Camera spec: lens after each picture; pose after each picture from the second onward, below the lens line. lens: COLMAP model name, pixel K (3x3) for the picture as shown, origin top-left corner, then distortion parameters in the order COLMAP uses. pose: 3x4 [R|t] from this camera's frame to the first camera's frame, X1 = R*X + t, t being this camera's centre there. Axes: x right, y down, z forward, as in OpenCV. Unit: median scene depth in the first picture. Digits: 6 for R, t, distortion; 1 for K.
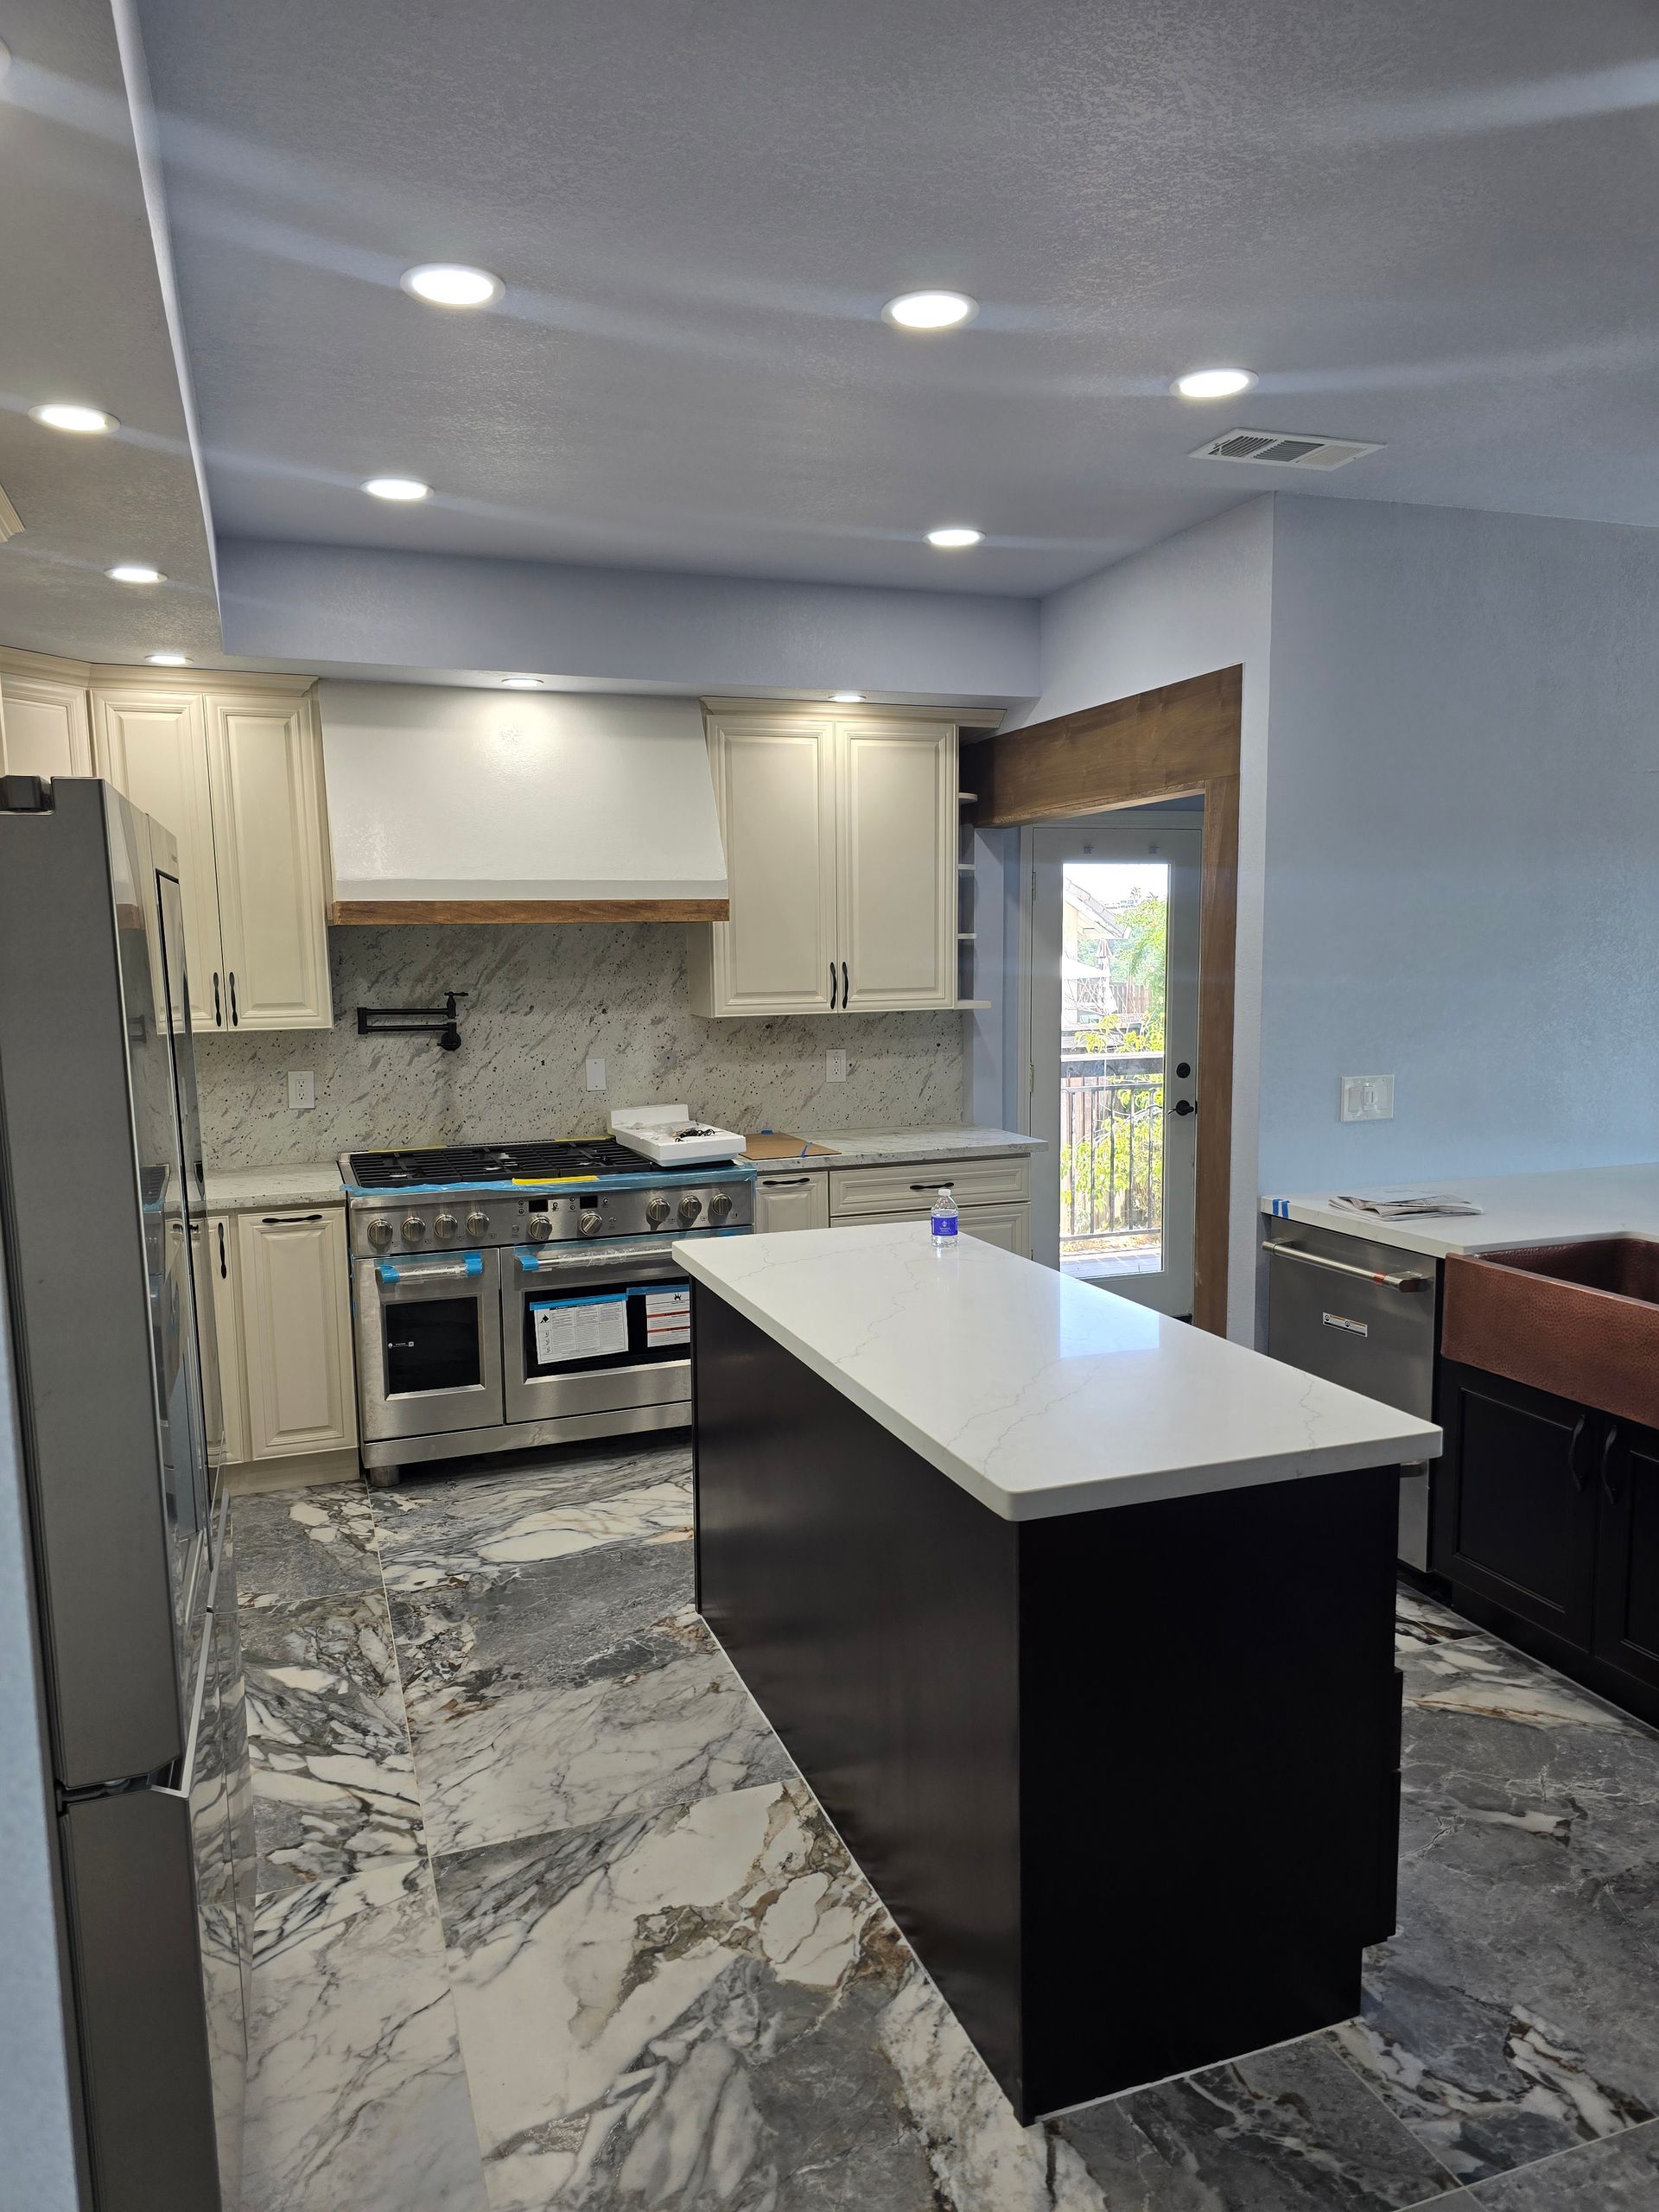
lens RADIAL K [[1476.8, 0, 813.5], [0, 1476.8, 1132.5], [0, 0, 1]] dist [0.055389, -0.043053]
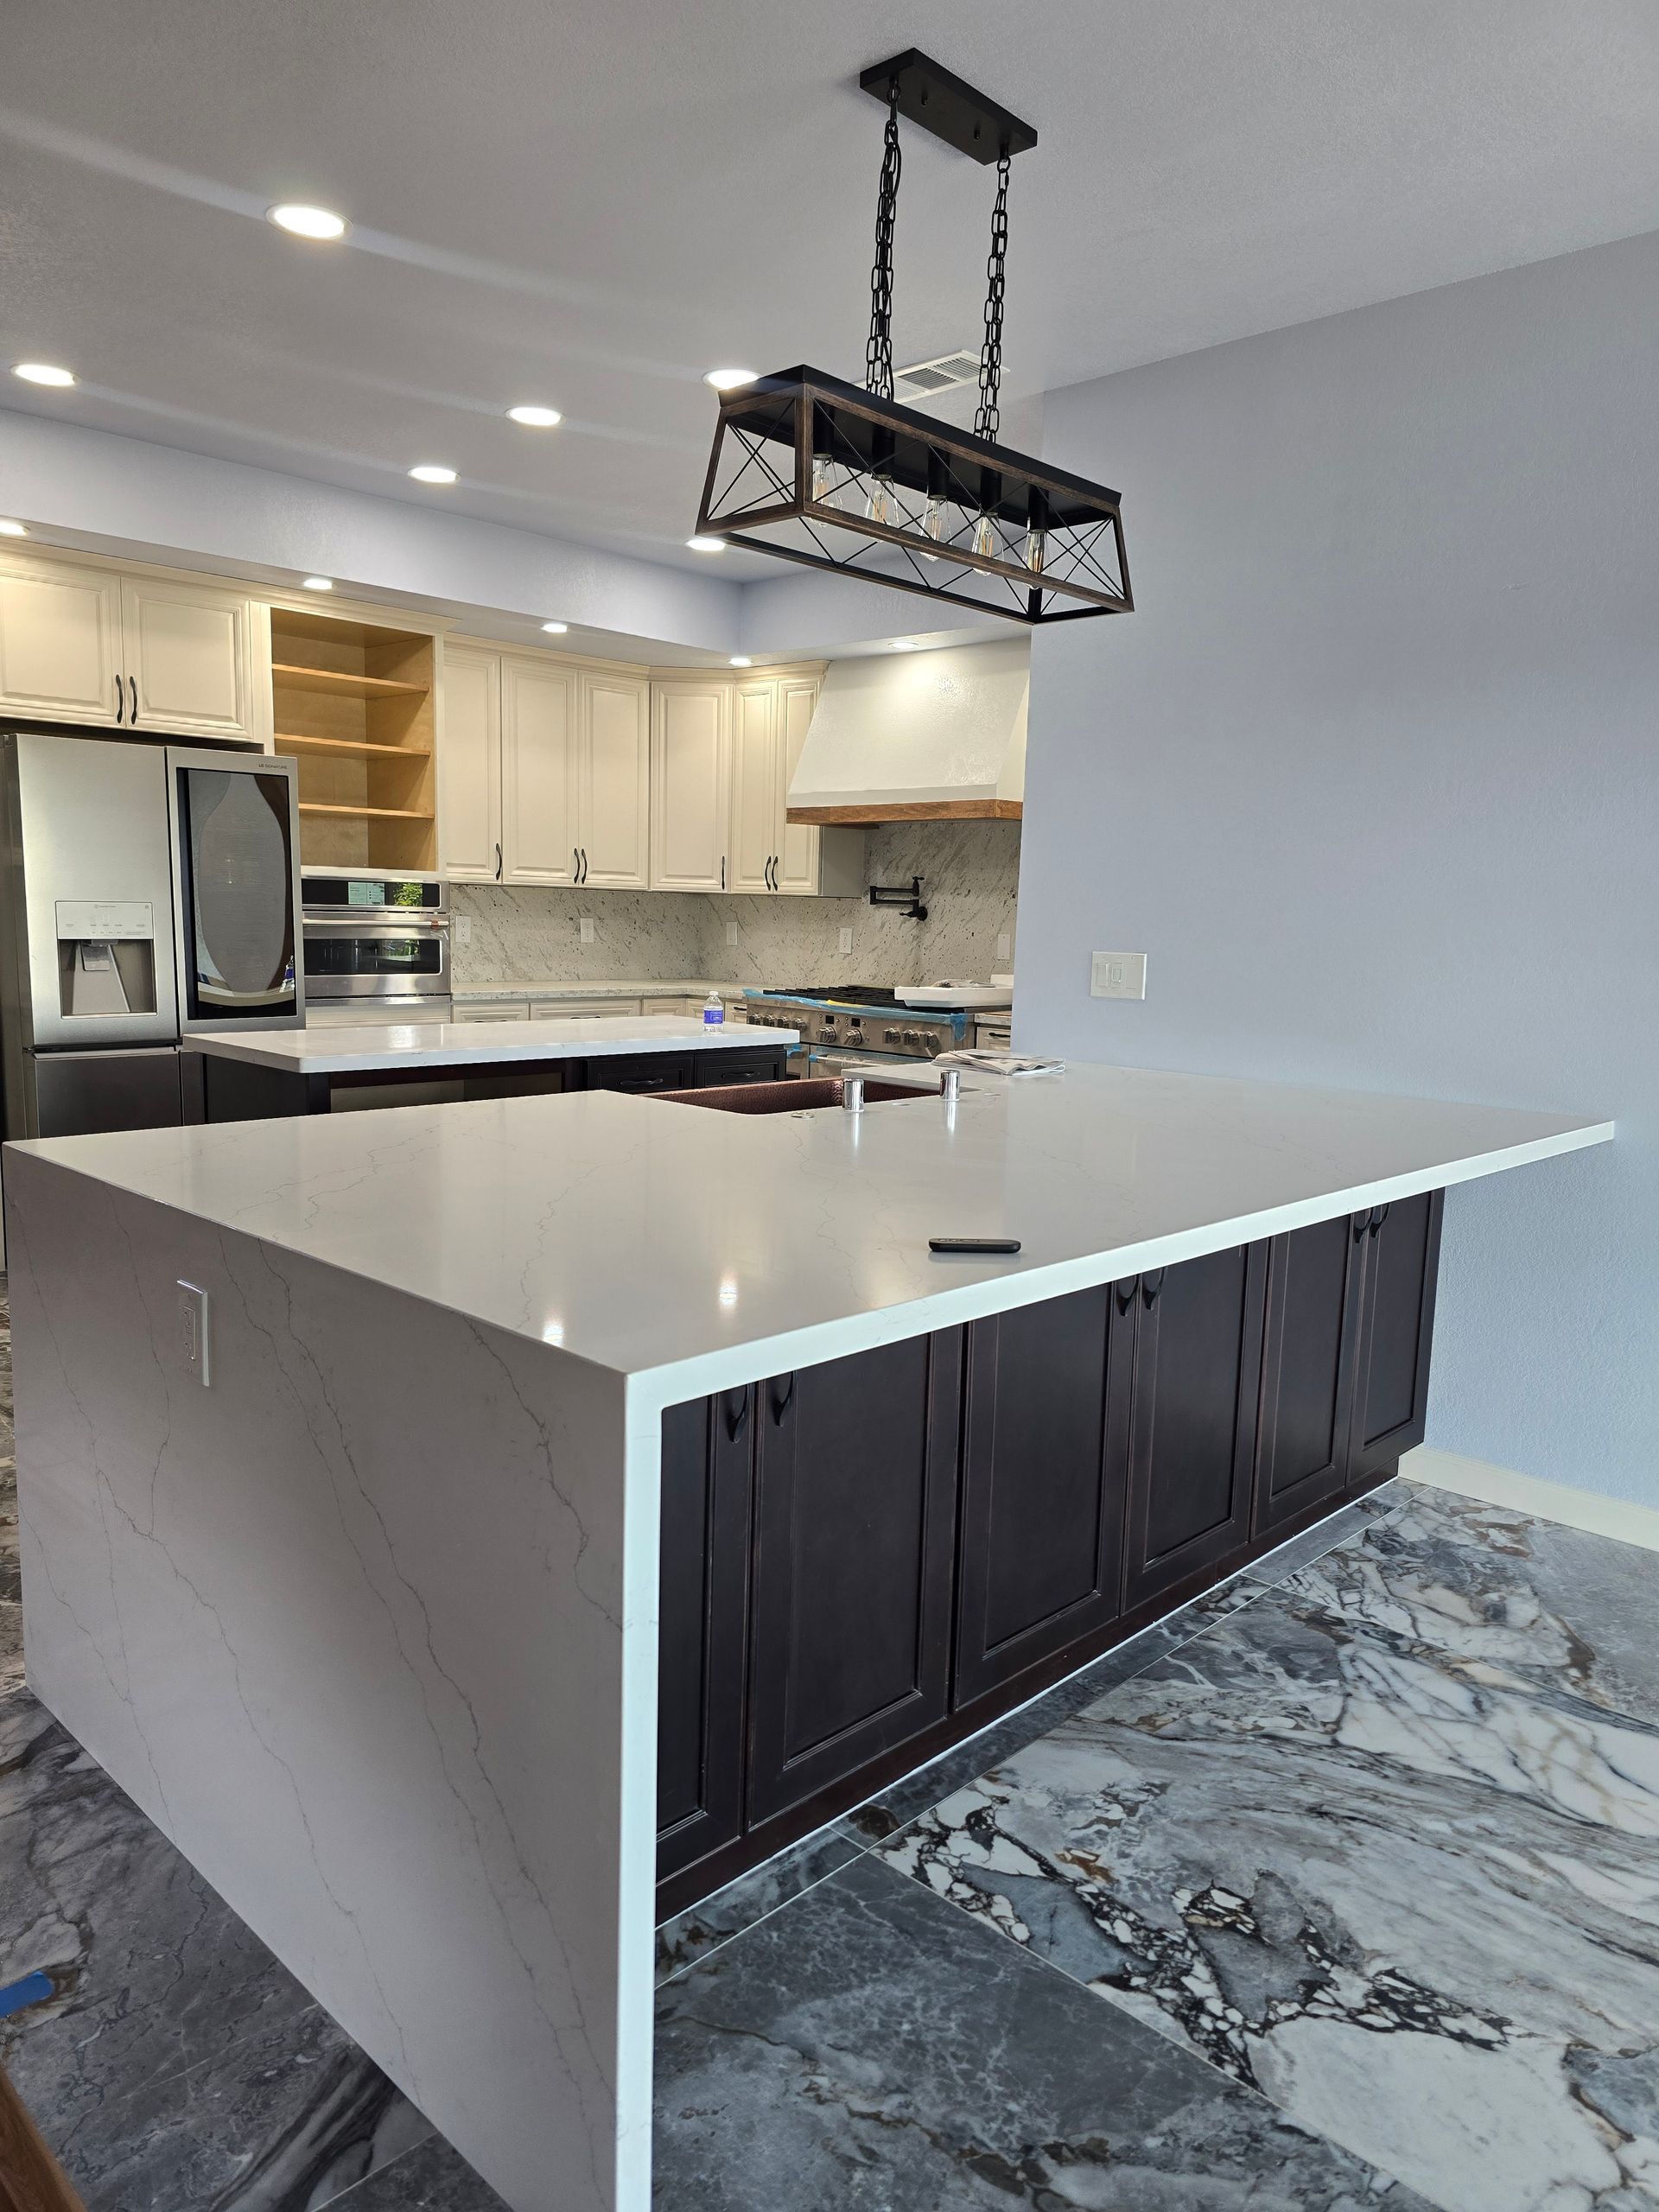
lens RADIAL K [[1486.2, 0, 853.5], [0, 1486.2, 1123.5], [0, 0, 1]] dist [0.054517, -0.043614]
pose [[0.450043, 0.160209, -0.878518, 1.408303], [-0.150154, 0.983345, 0.102405, -0.003113], [0.880292, 0.085827, 0.466604, 0.467211]]
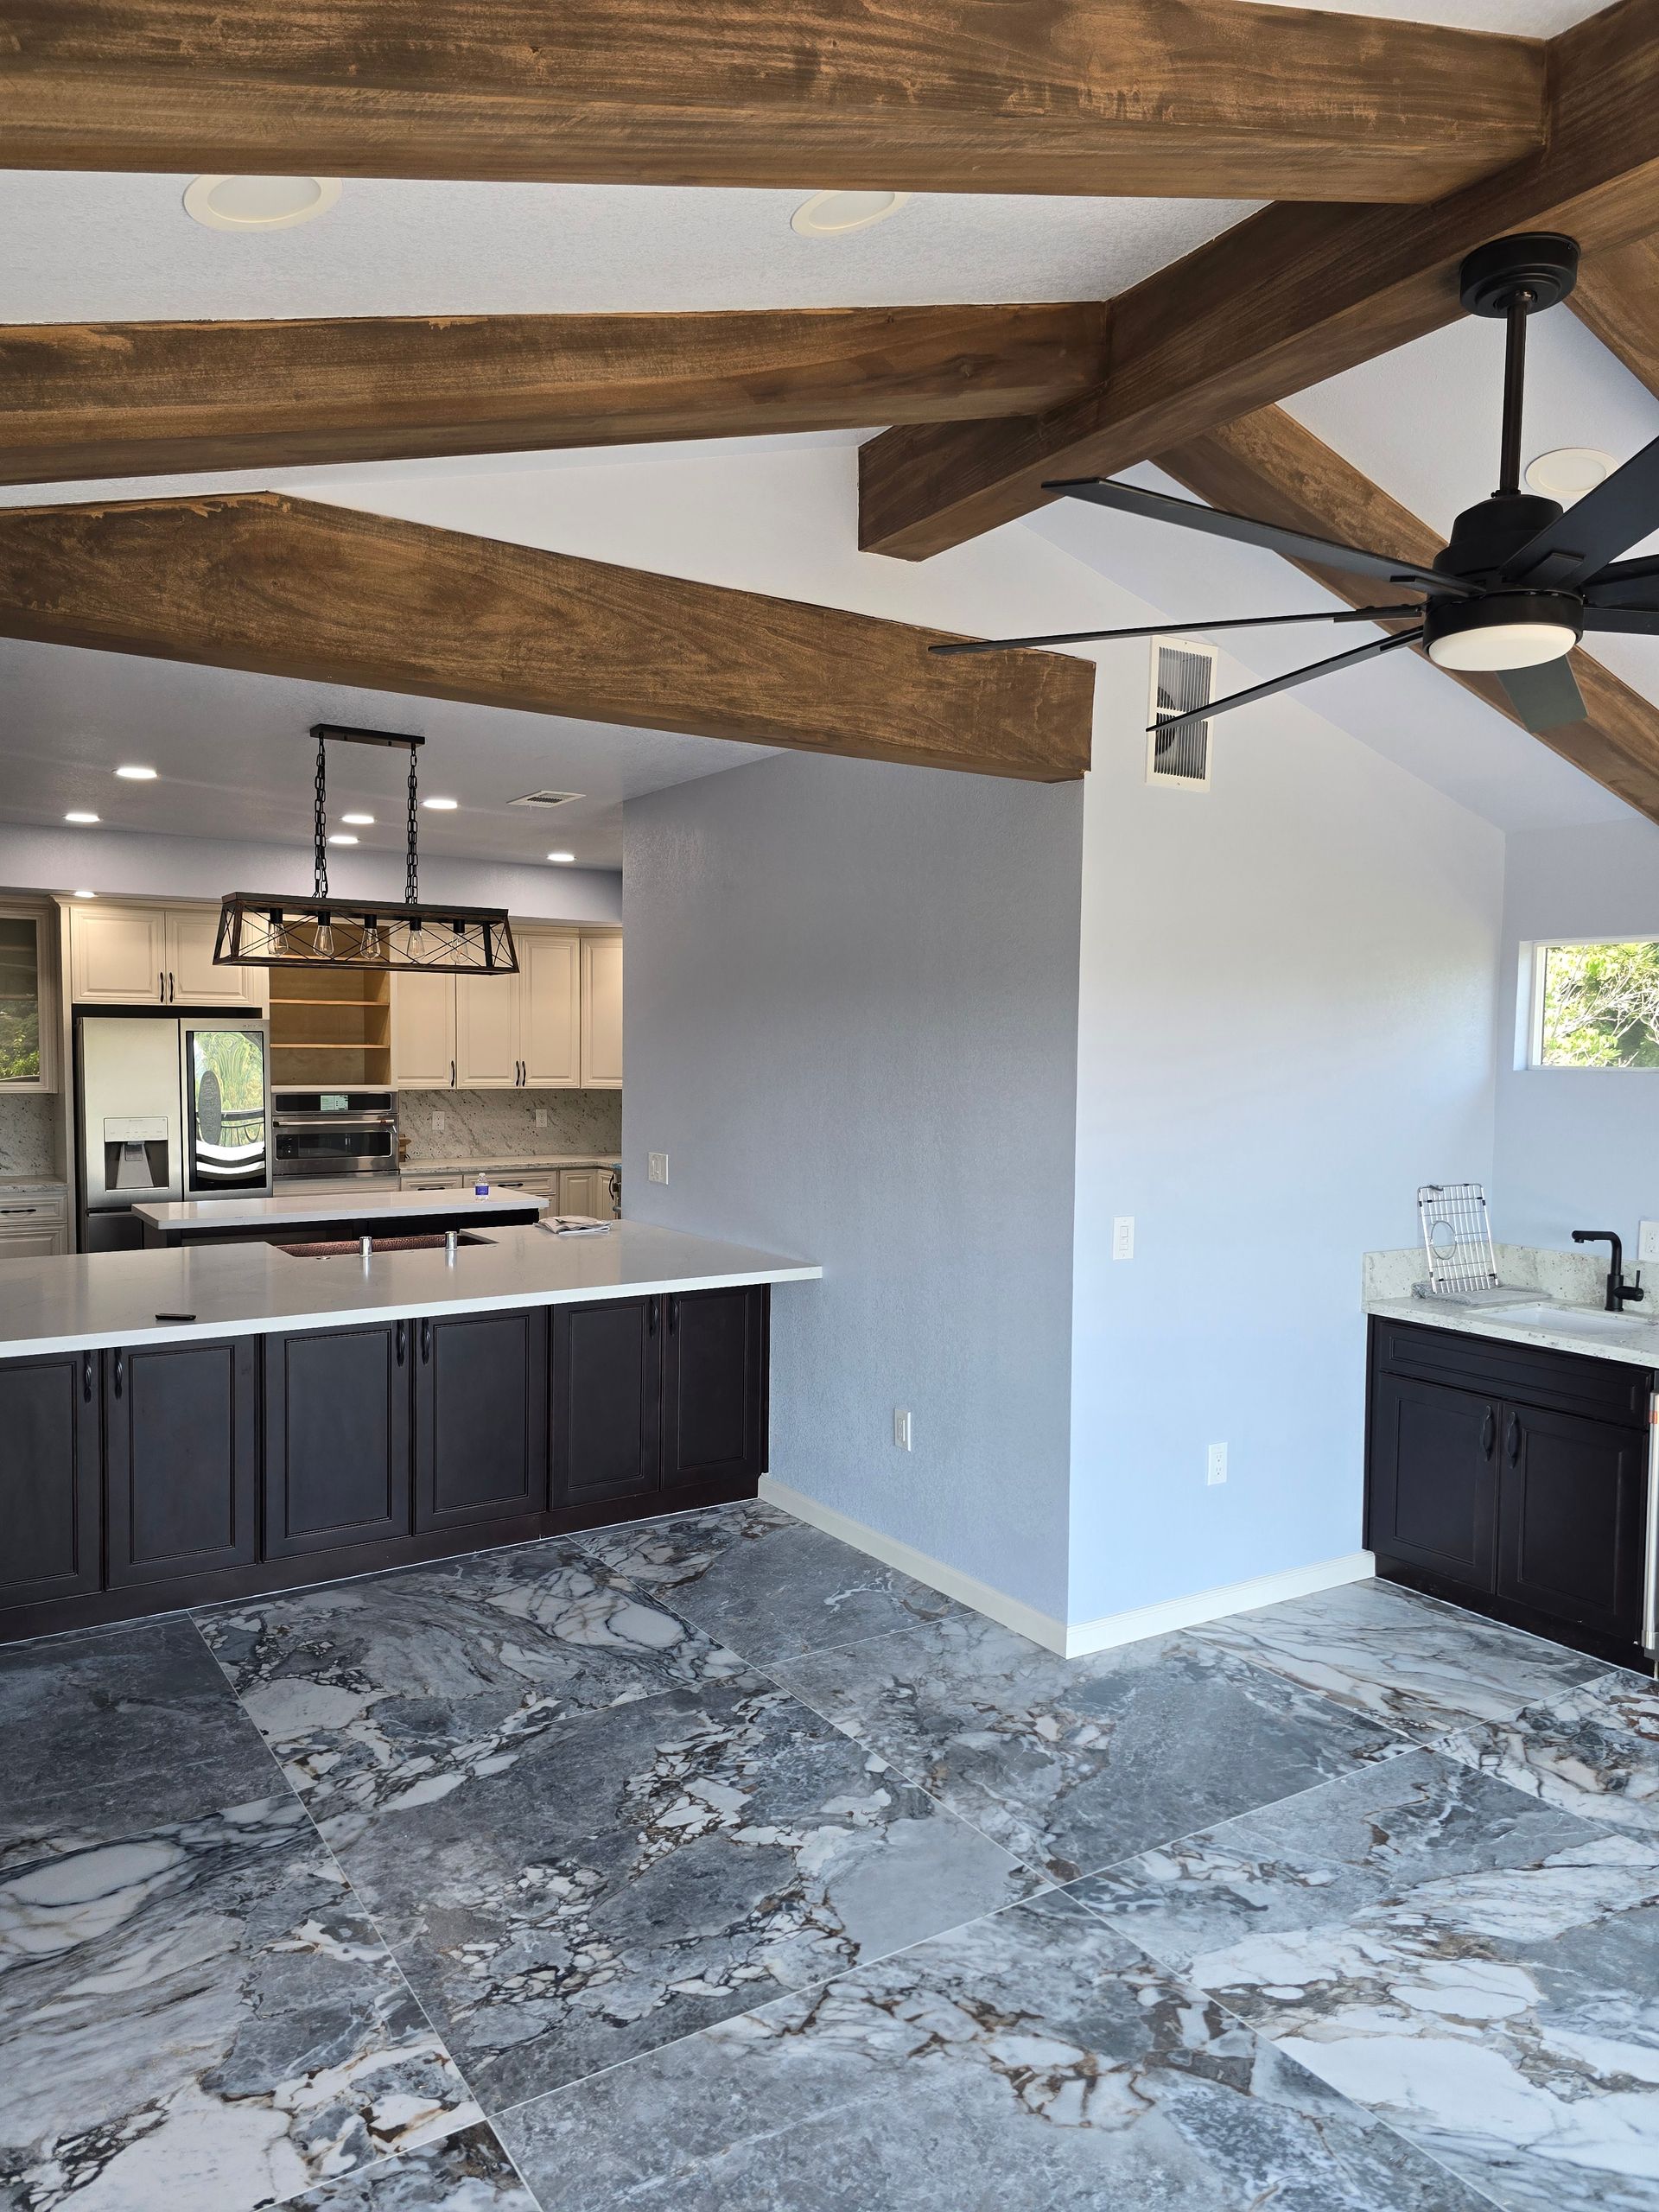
lens RADIAL K [[1491.2, 0, 812.9], [0, 1491.2, 1118.4], [0, 0, 1]] dist [0.059774, -0.047861]
pose [[0.226626, 0.068815, -0.971548, 2.253297], [-0.135494, 0.990029, 0.038519, -0.185453], [0.964511, 0.122910, 0.233690, 0.949184]]
